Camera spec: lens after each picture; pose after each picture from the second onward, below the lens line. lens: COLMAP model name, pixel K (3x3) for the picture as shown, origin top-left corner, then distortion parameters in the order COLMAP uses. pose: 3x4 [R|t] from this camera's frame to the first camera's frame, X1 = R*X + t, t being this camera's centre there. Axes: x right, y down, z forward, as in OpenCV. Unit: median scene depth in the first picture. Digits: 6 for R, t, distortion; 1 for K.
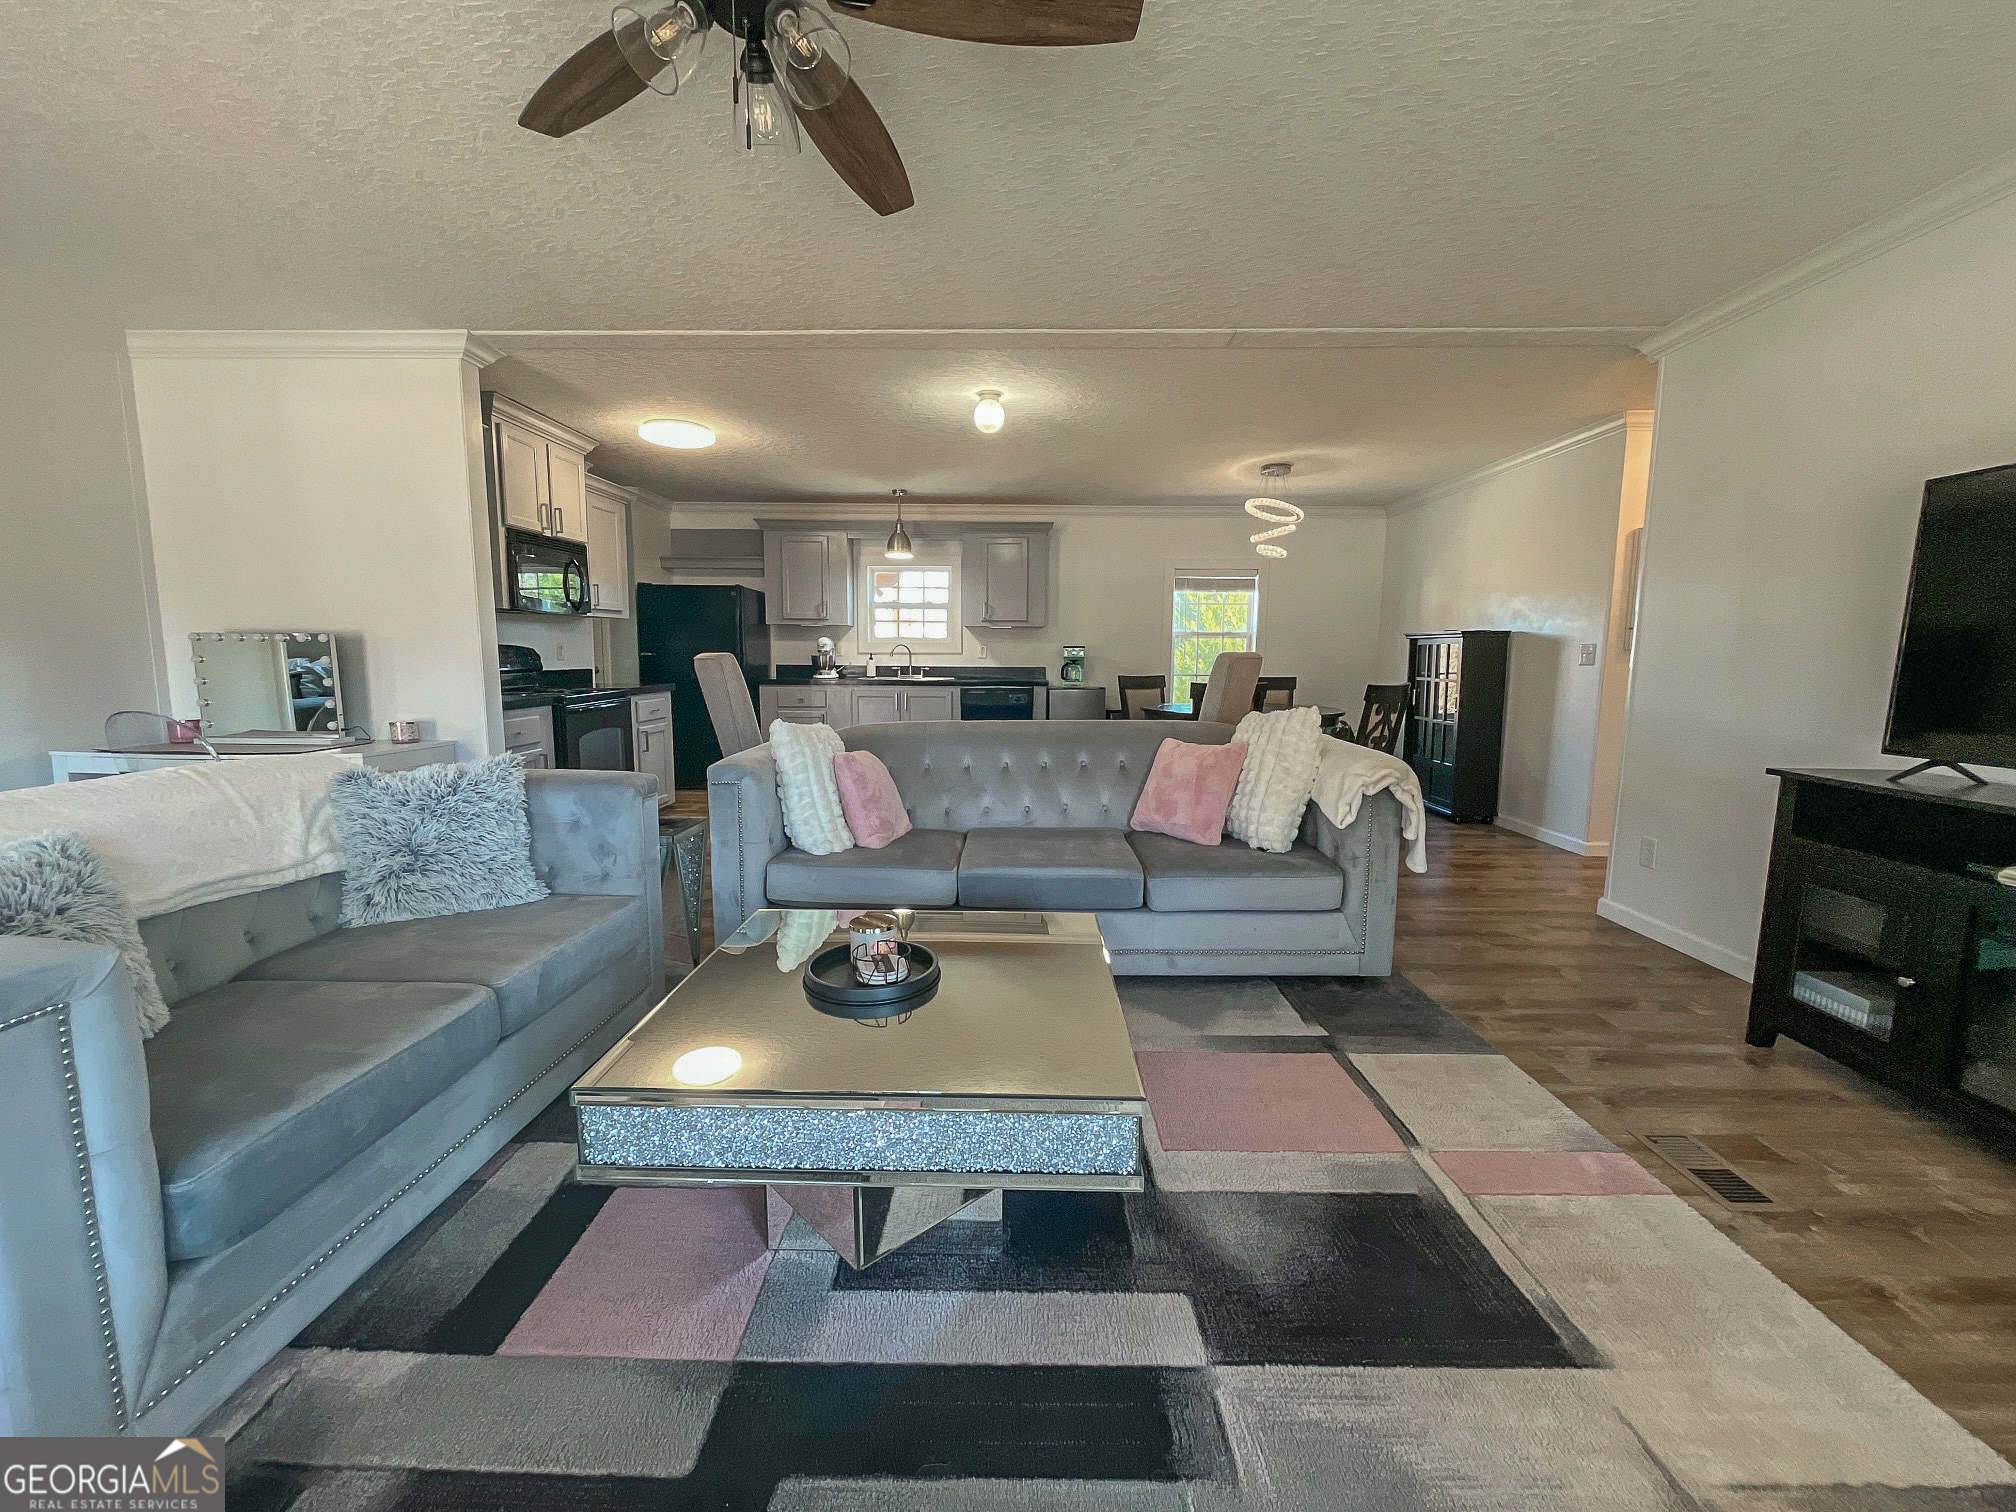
lens RADIAL K [[814.9, 0, 999.4], [0, 814.9, 748.9], [0, 0, 1]] dist [-0.005272, 0.000848]
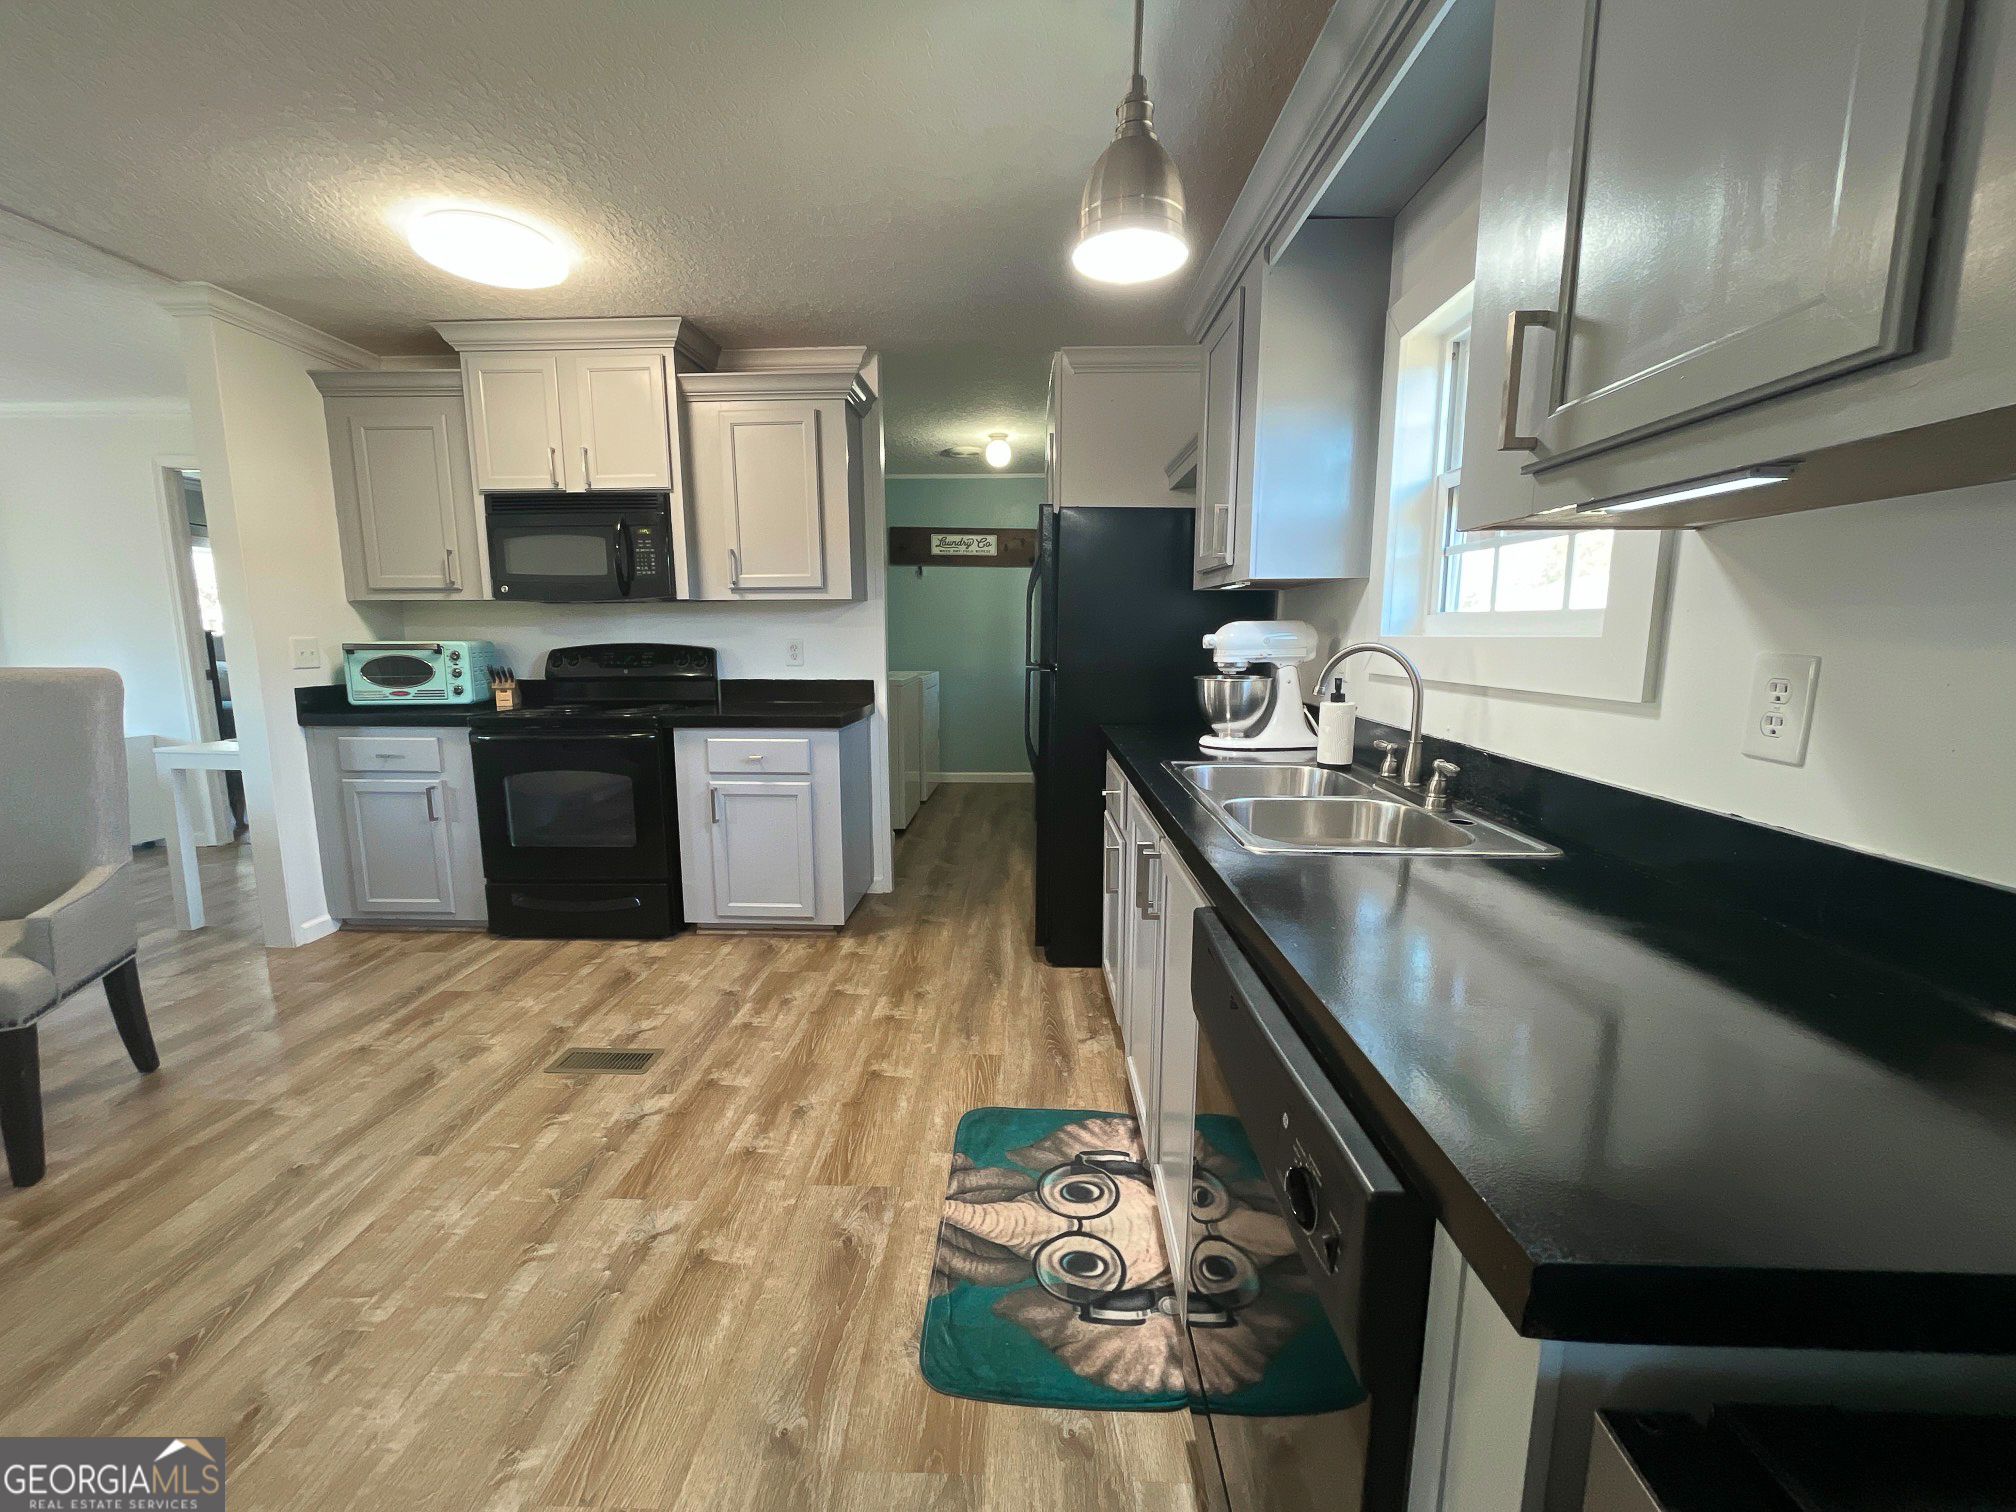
lens RADIAL K [[814.9, 0, 994.6], [0, 814.9, 745.6], [0, 0, 1]] dist [-0.005272, 0.000848]
pose [[-0.013272, 0.134125, -0.990876, 0.125768], [-0.121310, 0.983427, 0.134742, -0.133853], [0.992526, 0.121991, 0.003219, 1.011748]]
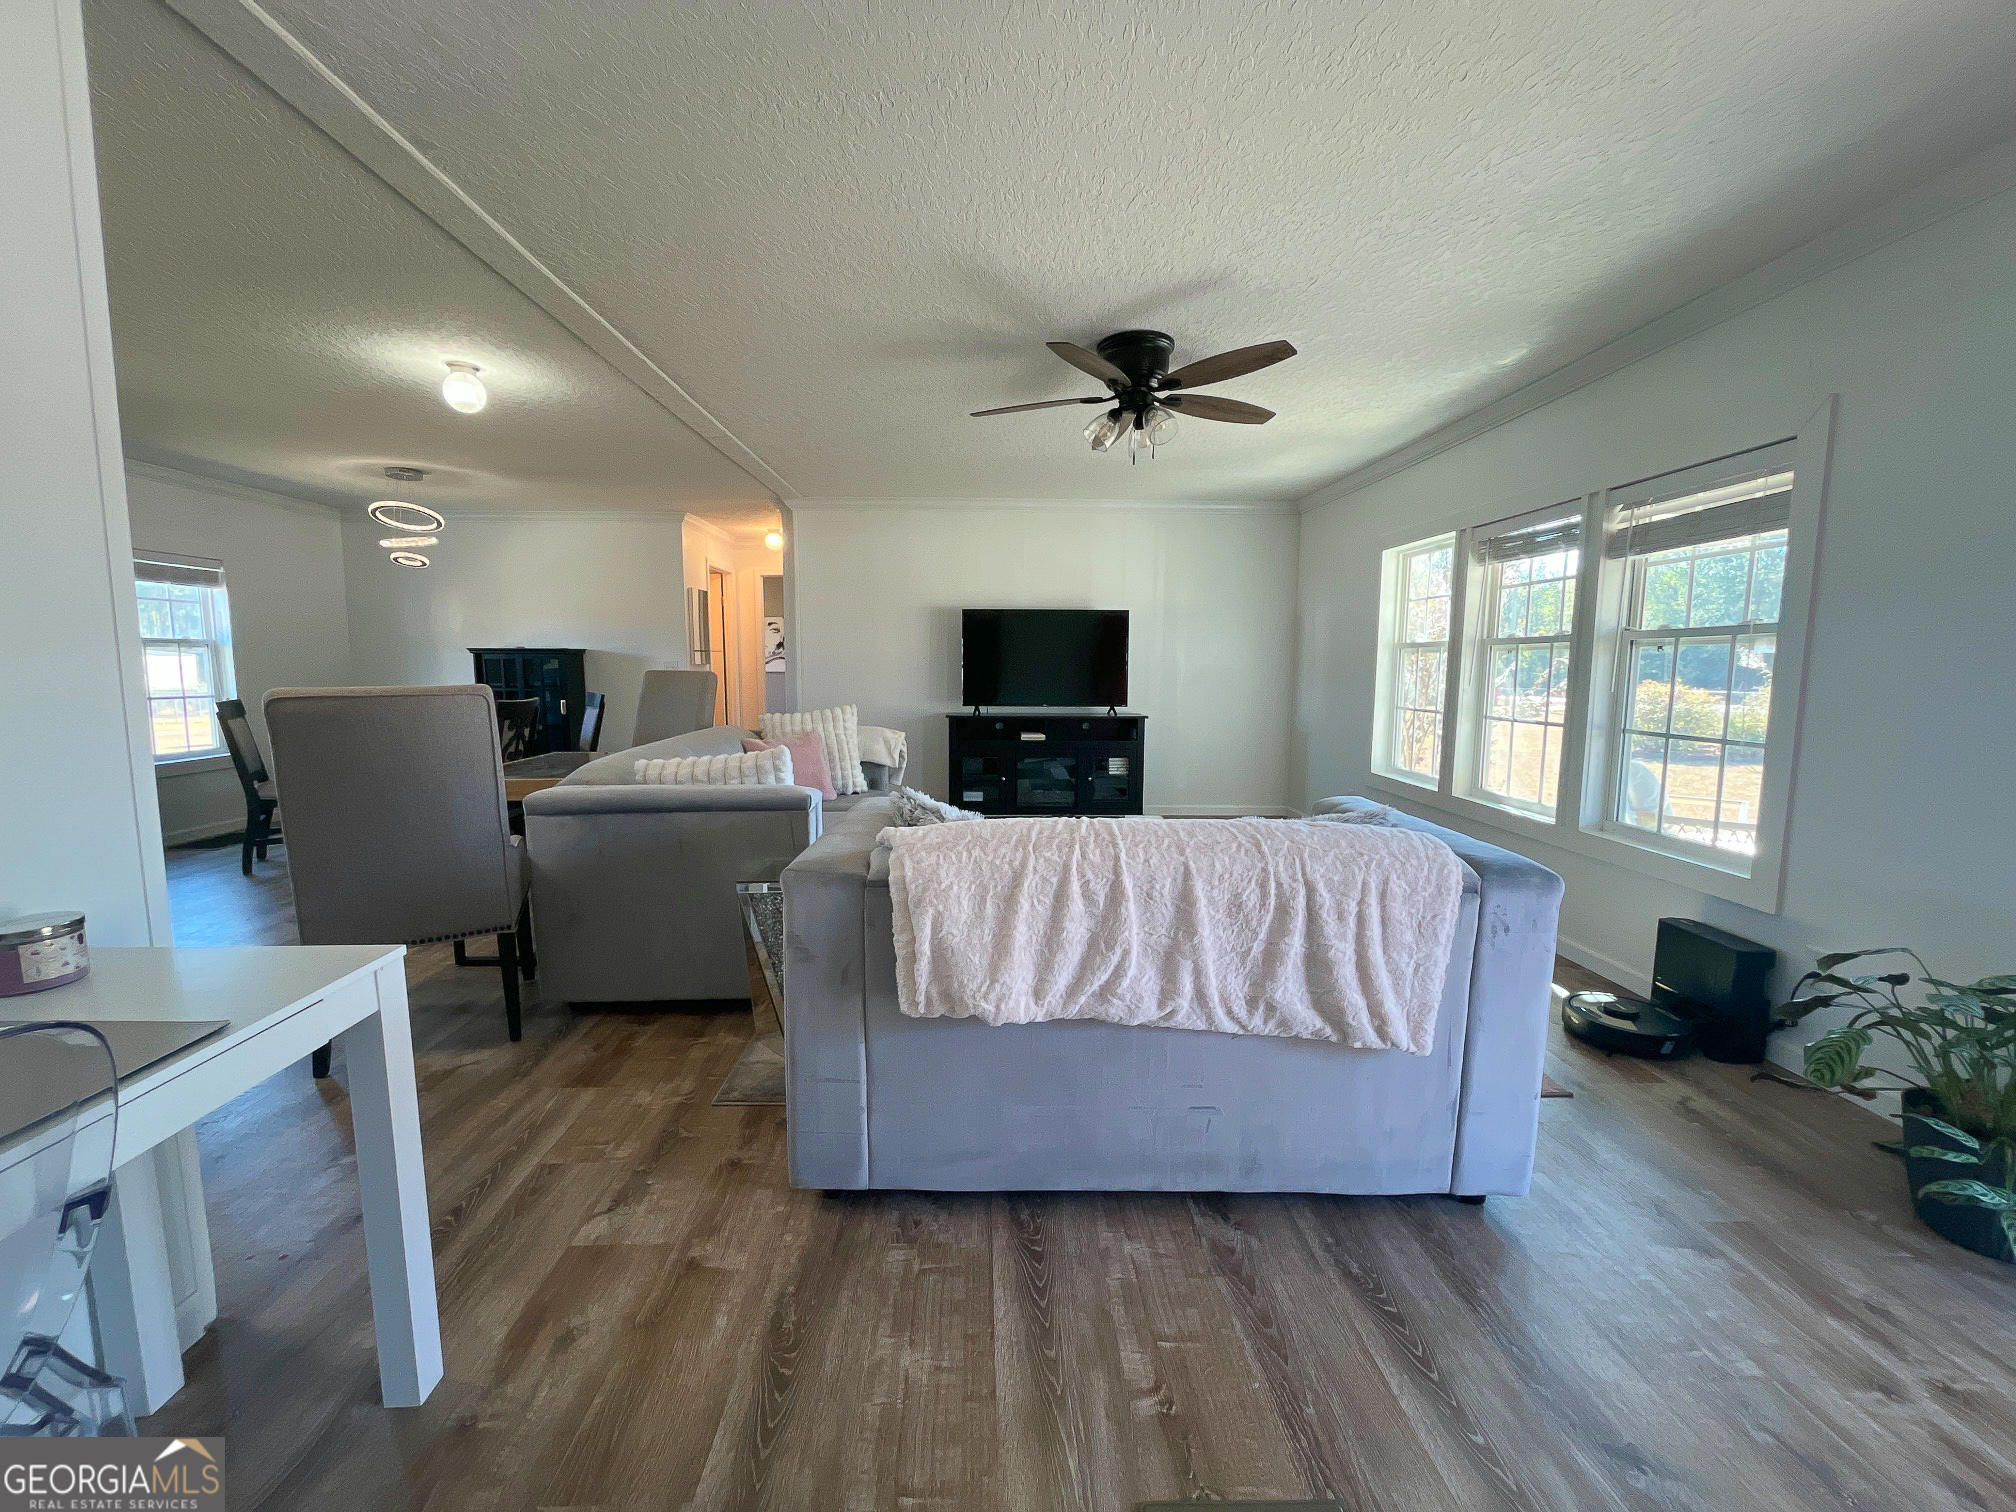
lens RADIAL K [[814.9, 0, 1009.7], [0, 814.9, 744.5], [0, 0, 1]] dist [-0.005272, 0.000848]
pose [[-0.043407, -0.101901, 0.993847, -0.581488], [0.110366, 0.988207, 0.106143, -0.048565], [-0.992943, 0.114295, -0.031648, 0.324047]]
